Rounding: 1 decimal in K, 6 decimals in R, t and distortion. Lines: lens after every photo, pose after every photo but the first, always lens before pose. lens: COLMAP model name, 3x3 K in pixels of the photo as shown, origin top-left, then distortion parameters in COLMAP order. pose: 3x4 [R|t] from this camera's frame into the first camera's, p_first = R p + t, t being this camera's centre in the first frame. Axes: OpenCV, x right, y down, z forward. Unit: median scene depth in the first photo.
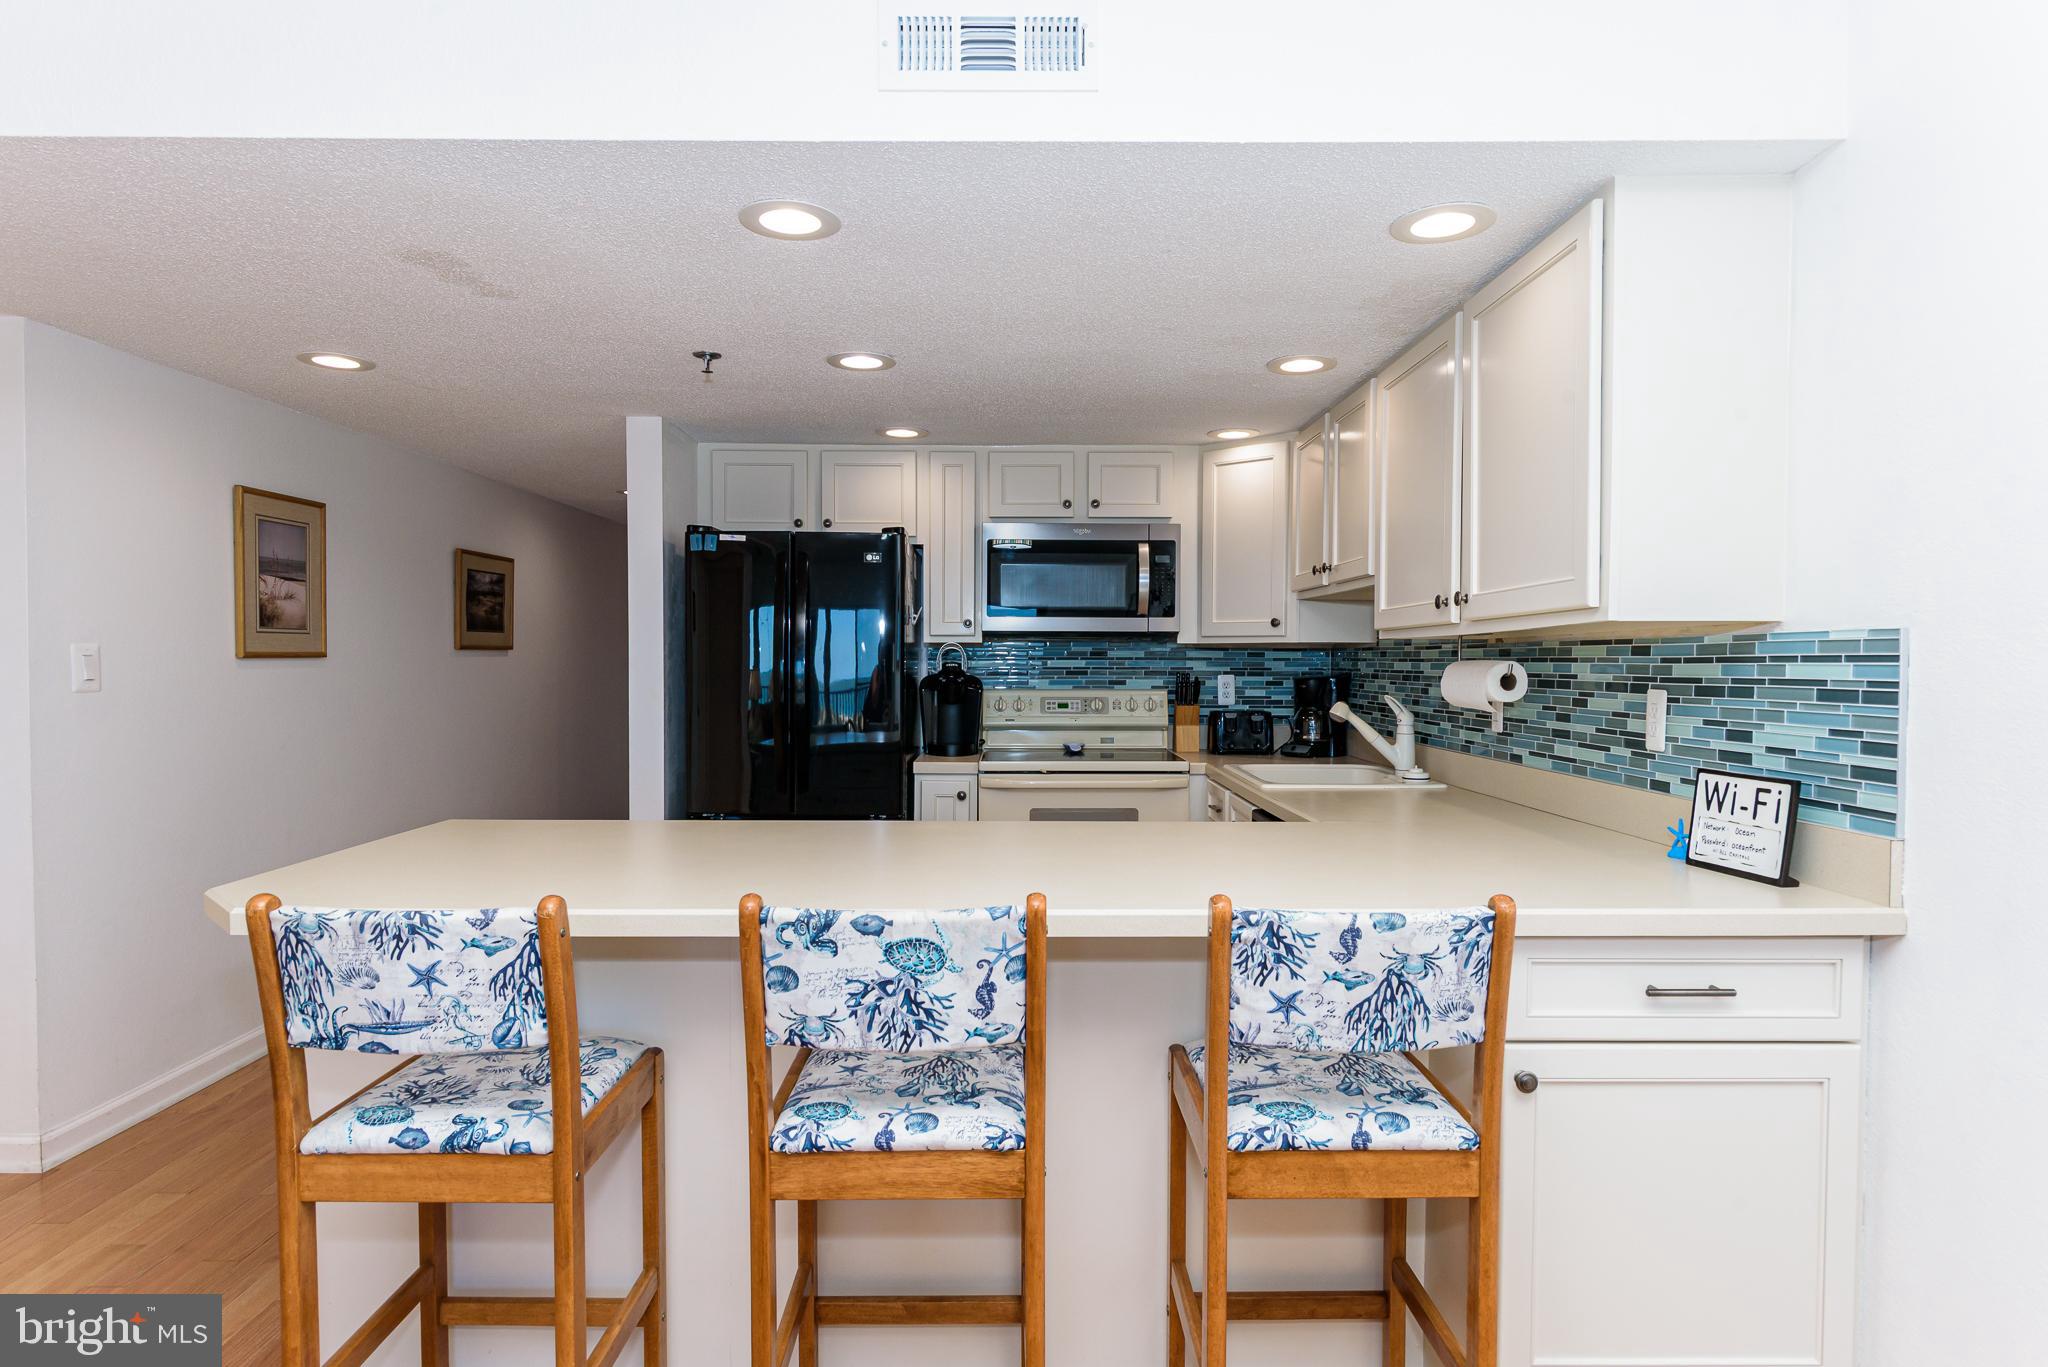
lens RADIAL K [[1130.6, 0, 1024.0], [0, 1130.6, 683.5], [0, 0, 1]] dist [-0.001504, -0.000422]
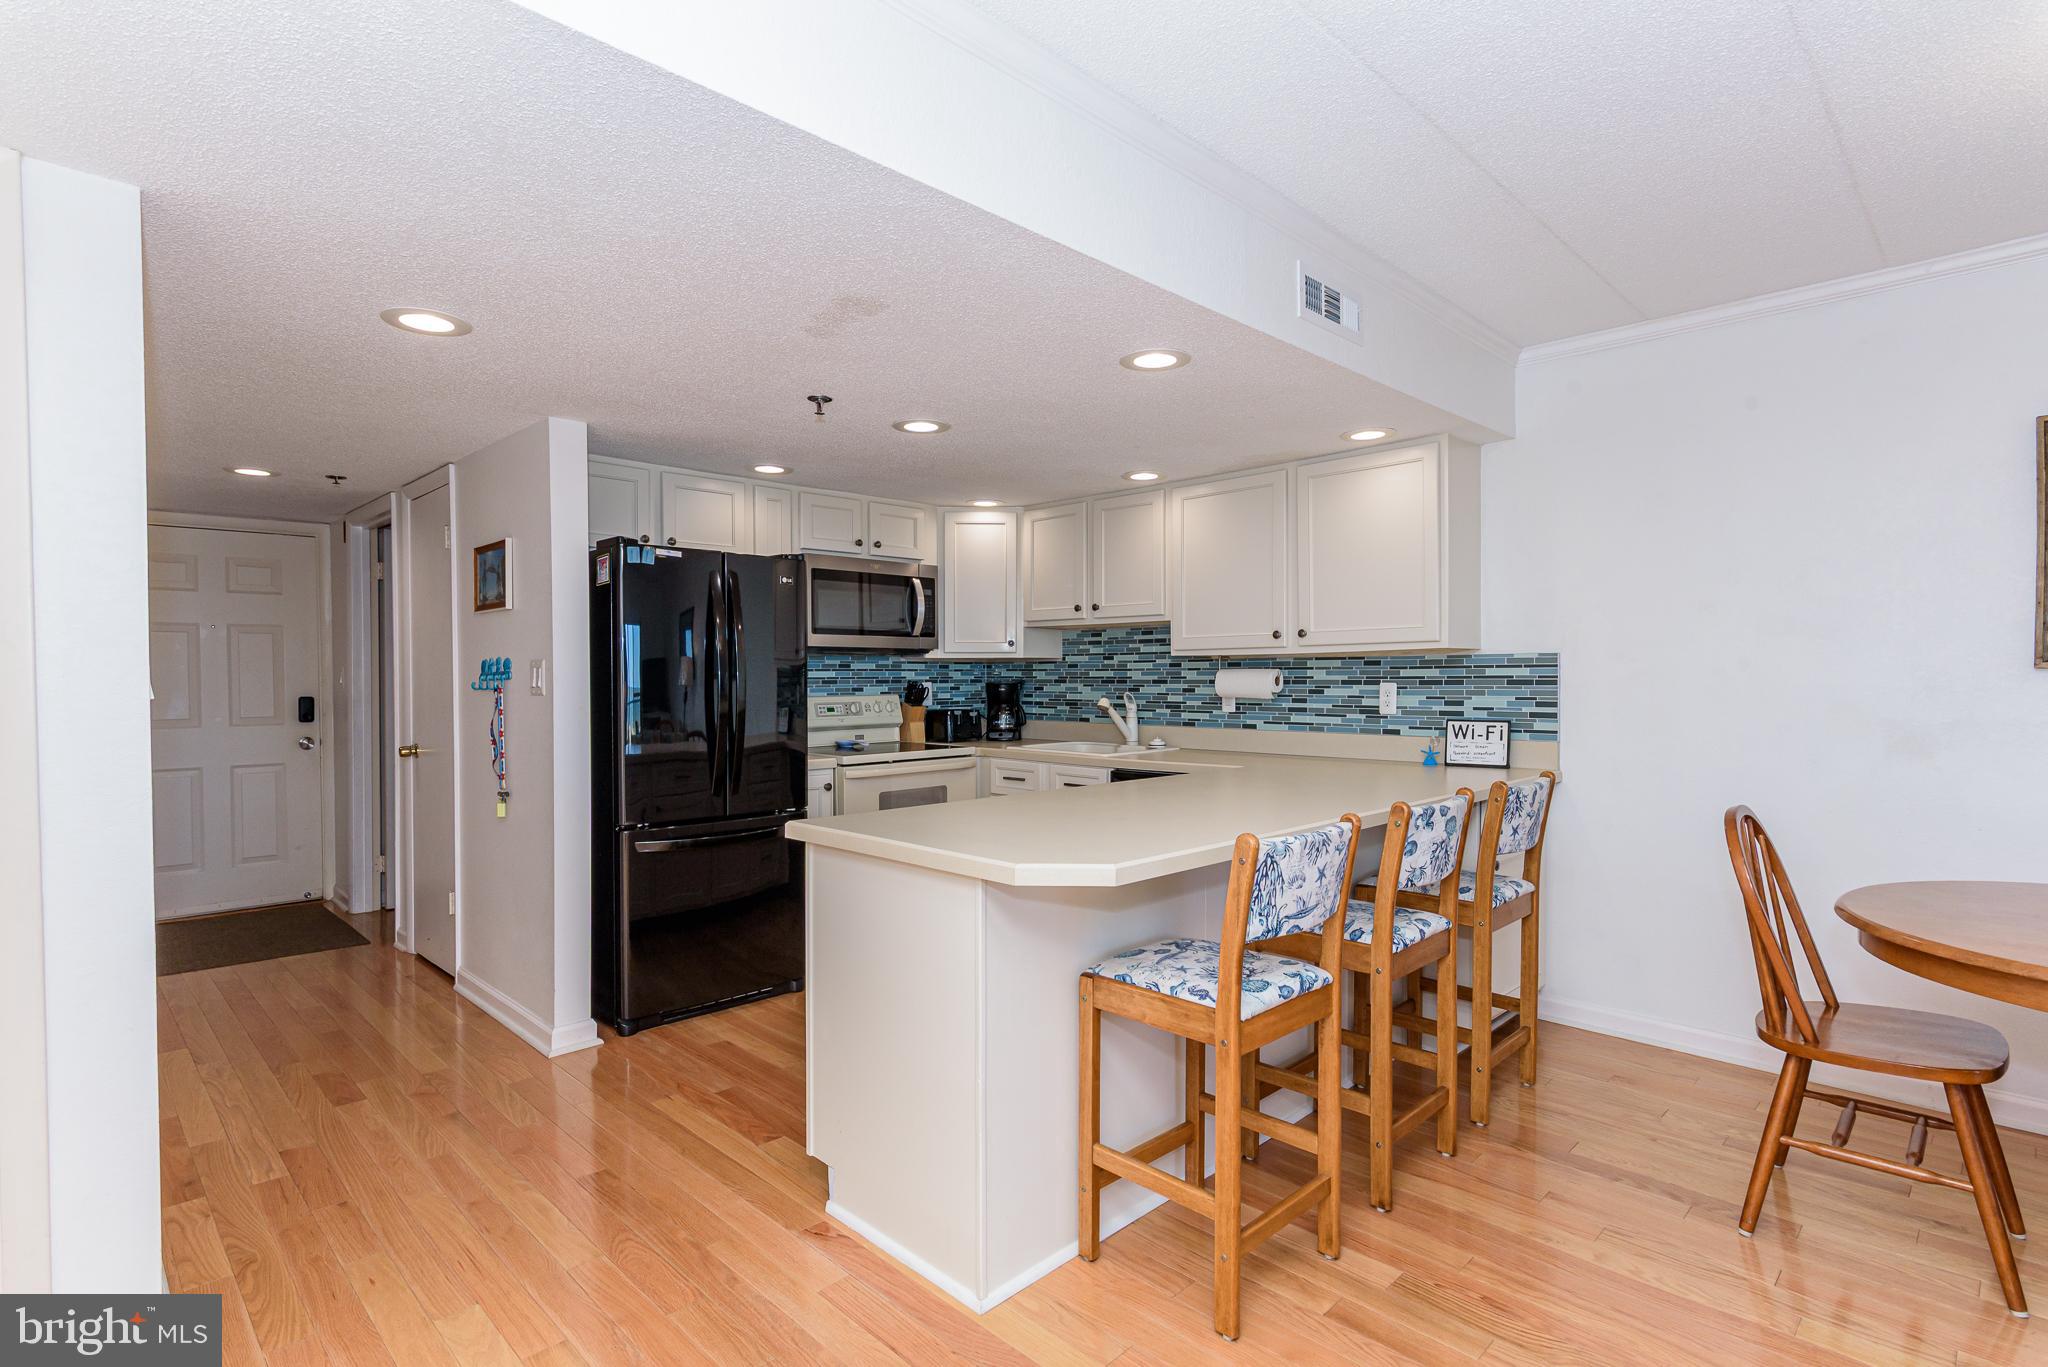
lens RADIAL K [[1011.2, 0, 1017.6], [0, 1011.2, 692.2], [0, 0, 1]] dist [0.002692, 0.000302]
pose [[0.714708, -0.018233, 0.699185, -0.825223], [0.020534, 0.999776, 0.005081, -0.000334], [-0.699121, 0.010725, 0.714923, 0.144120]]
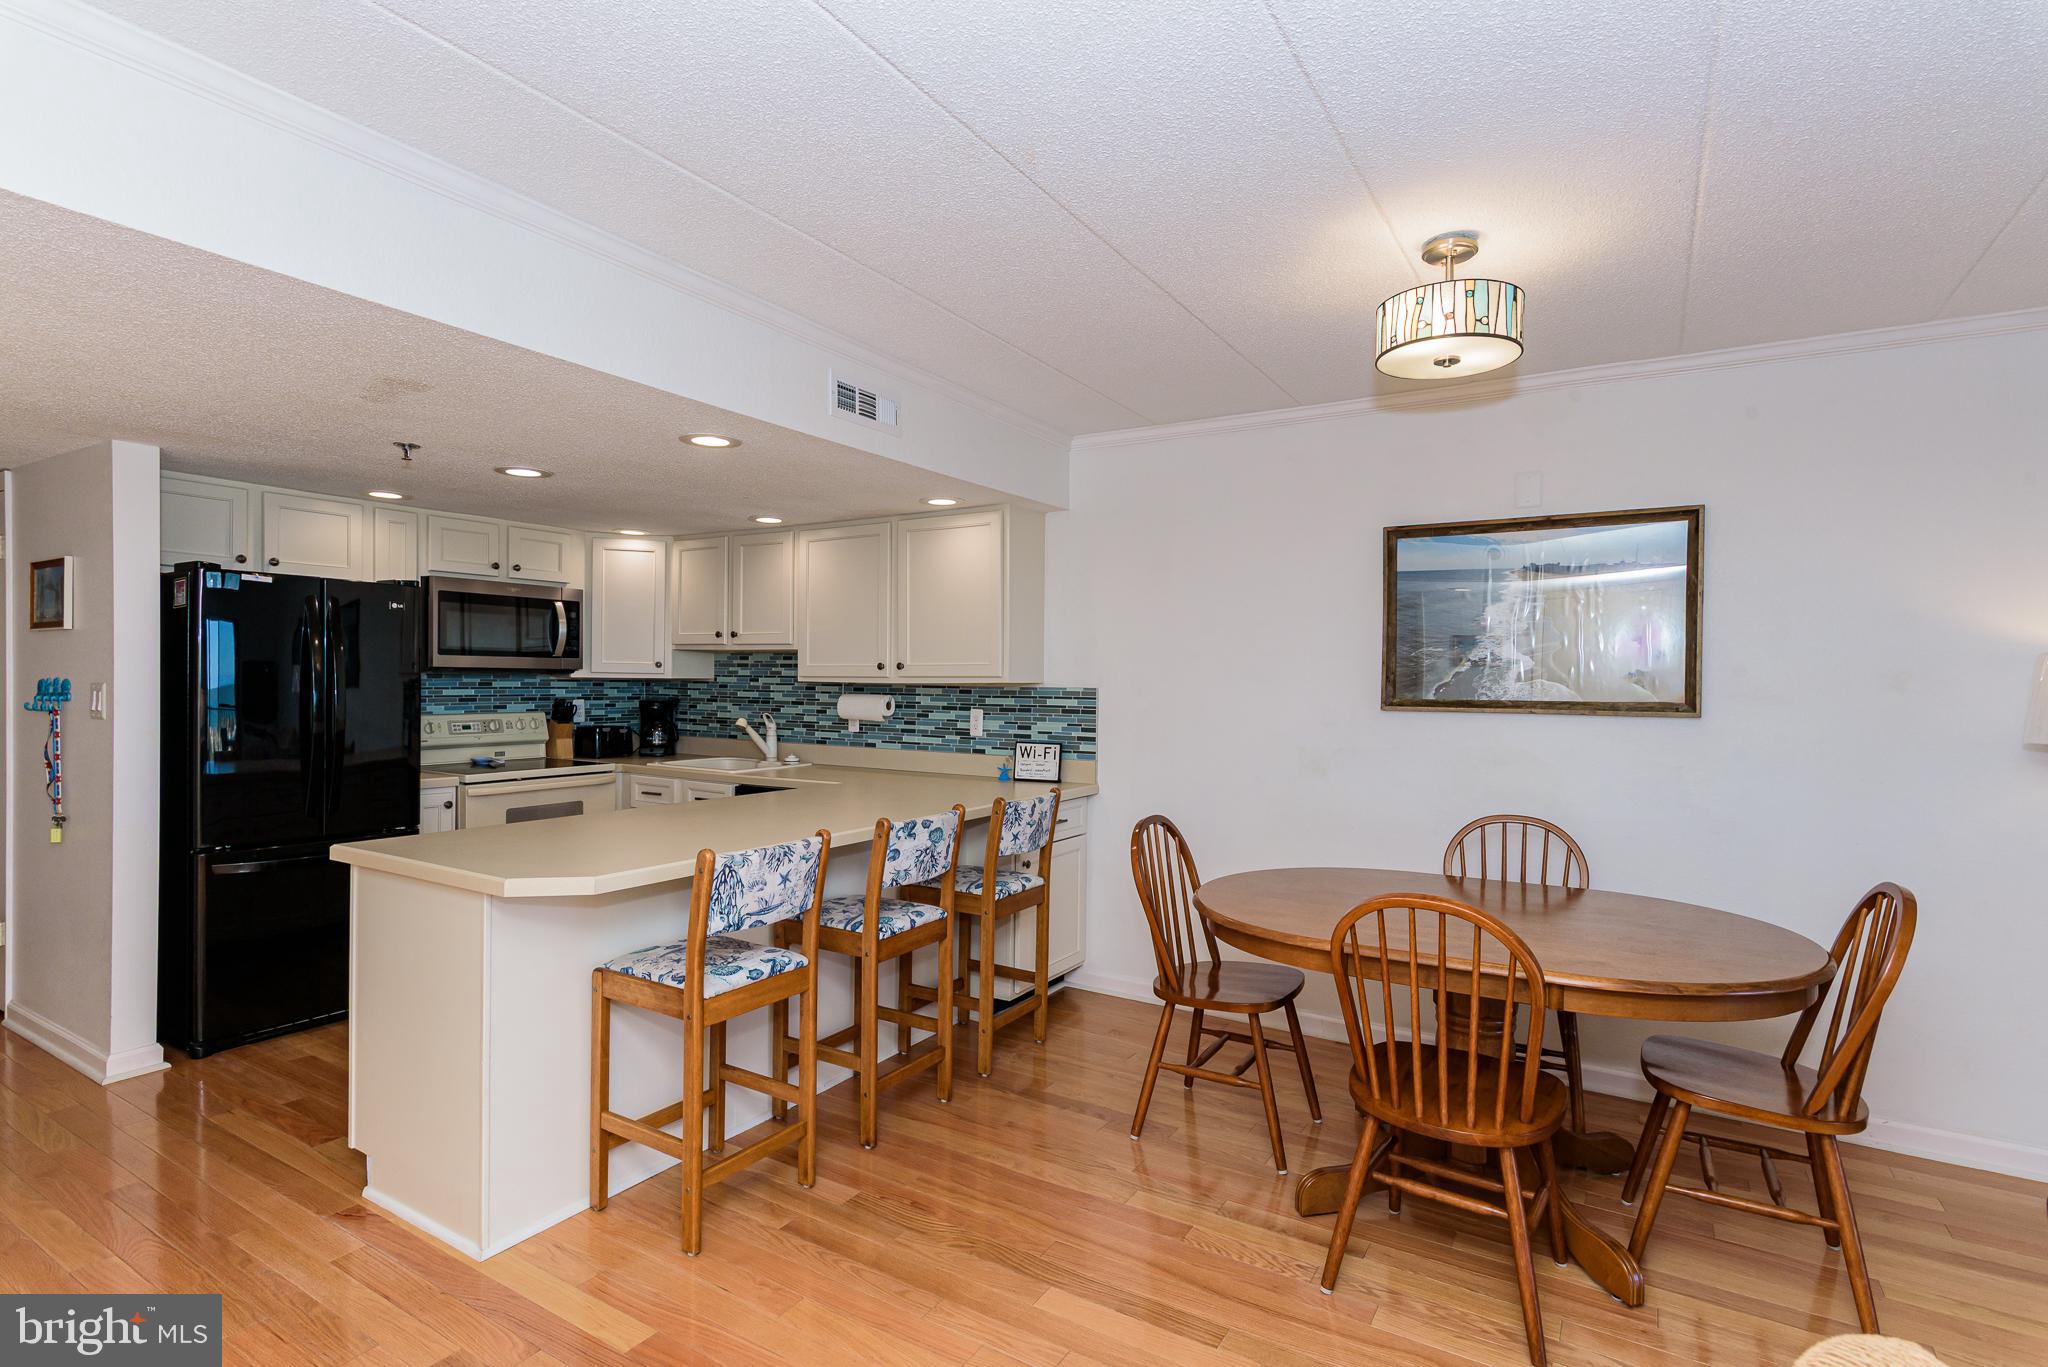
lens RADIAL K [[1007.0, 0, 1022.1], [0, 1007.0, 692.5], [0, 0, 1]] dist [0.001532, 0.000042]
pose [[0.529315, -0.009207, 0.848376, -0.821316], [0.006903, 0.999955, 0.006545, -0.030125], [-0.848398, 0.002392, 0.529354, -0.114598]]
